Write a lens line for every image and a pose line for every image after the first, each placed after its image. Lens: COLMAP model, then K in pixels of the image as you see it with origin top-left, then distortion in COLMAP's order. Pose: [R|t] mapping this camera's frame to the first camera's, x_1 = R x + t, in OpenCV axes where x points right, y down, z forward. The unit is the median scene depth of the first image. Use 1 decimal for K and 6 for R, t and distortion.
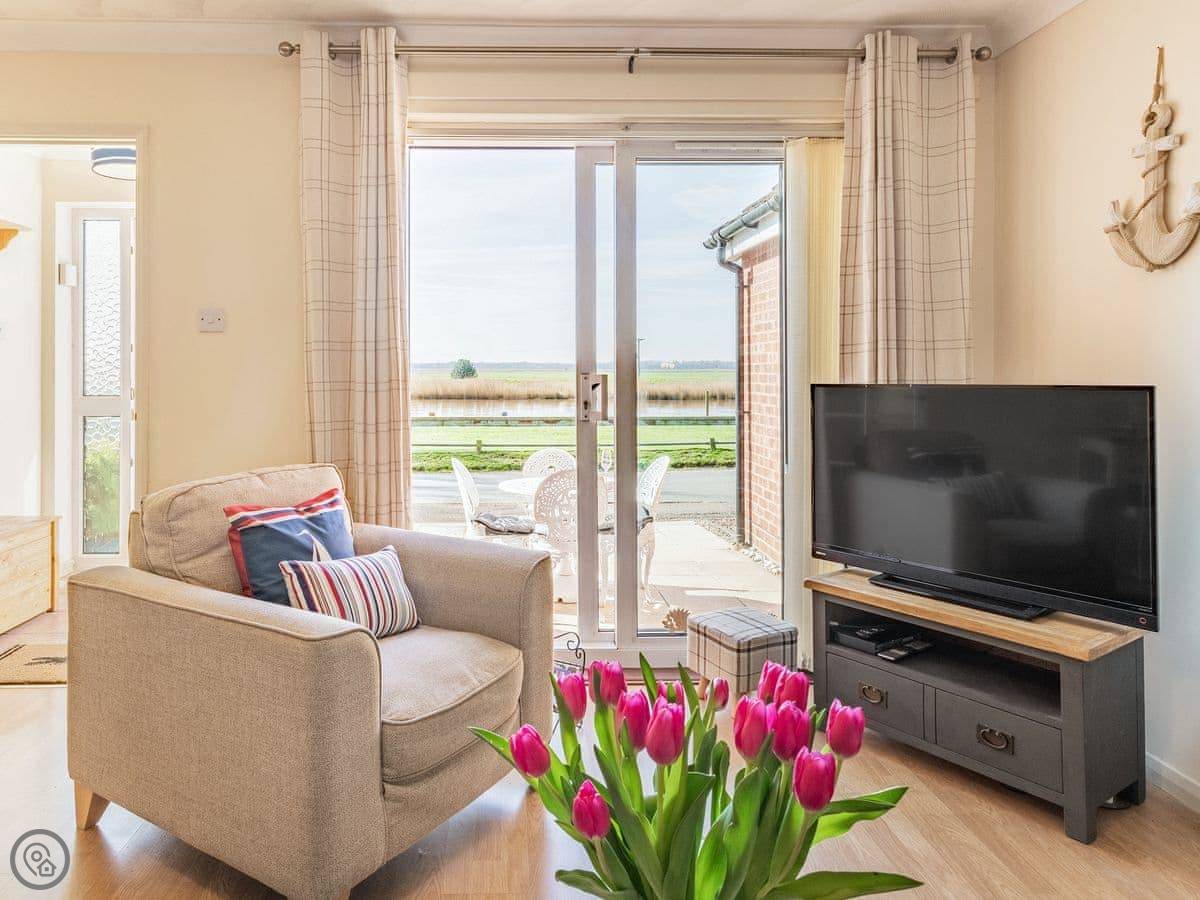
lens RADIAL K [[801.8, 0, 521.8], [0, 801.8, 369.6], [0, 0, 1]] dist [0.004322, 0.003318]
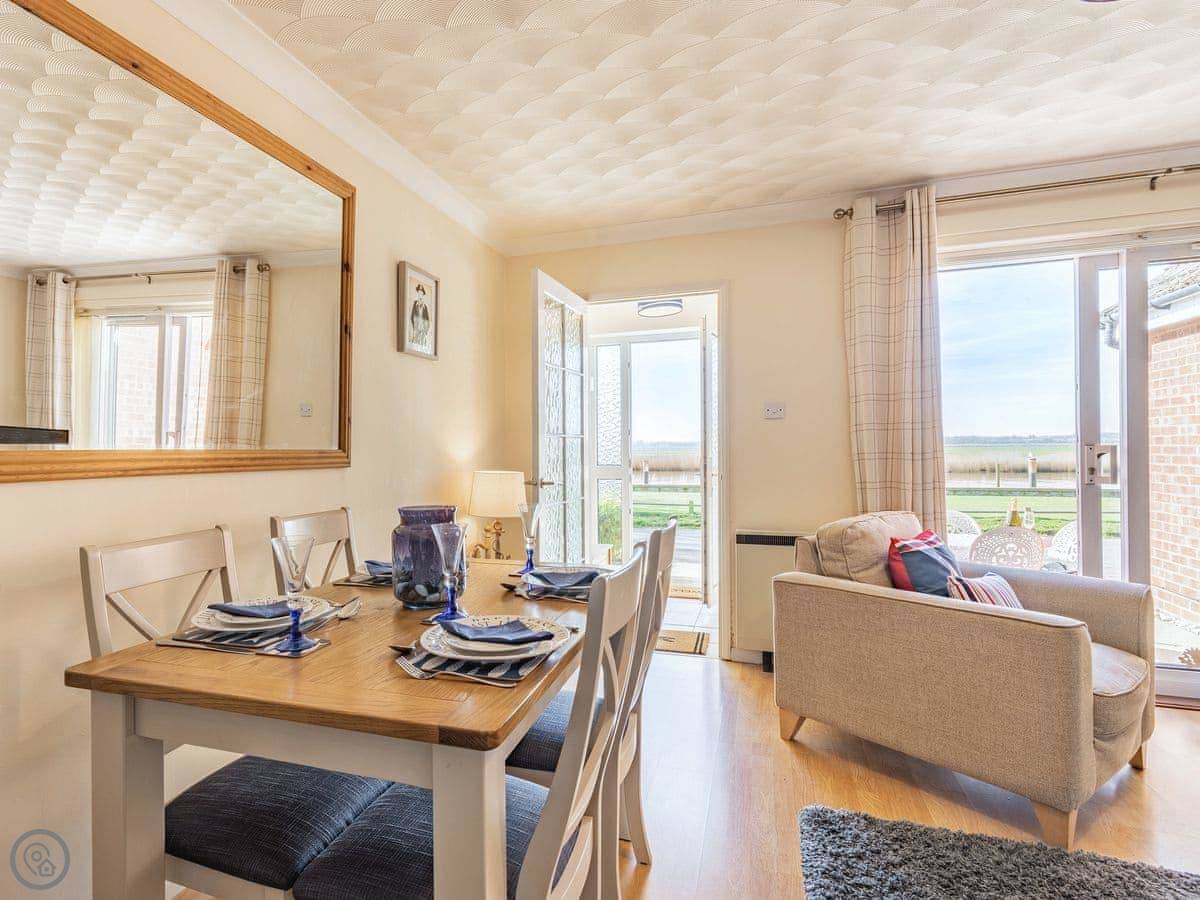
lens RADIAL K [[638.8, 0, 521.7], [0, 638.8, 451.5], [0, 0, 1]] dist [0.017037, -0.005231]
pose [[0.931652, -0.007734, -0.363270, -0.401857], [0.009777, 0.999945, 0.003785, 0.003013], [0.363221, -0.007078, 0.931676, -0.236102]]
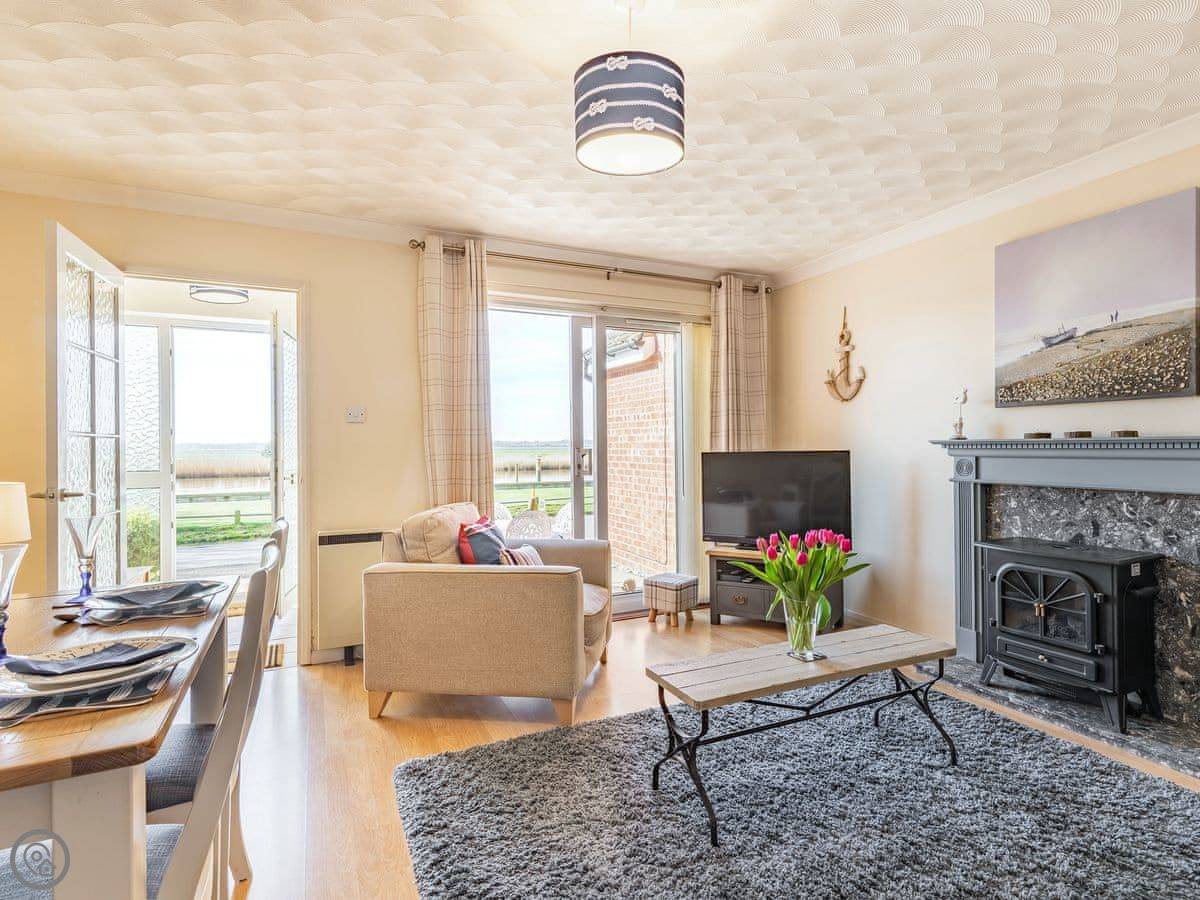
lens RADIAL K [[643.1, 0, 645.2], [0, 643.1, 448.1], [0, 0, 1]] dist [-0.002364, 0.000002]
pose [[0.893246, -0.008222, 0.449494, -0.454313], [0.008115, 0.999965, 0.002164, 0.003010], [-0.449496, 0.001714, 0.893281, -0.327158]]
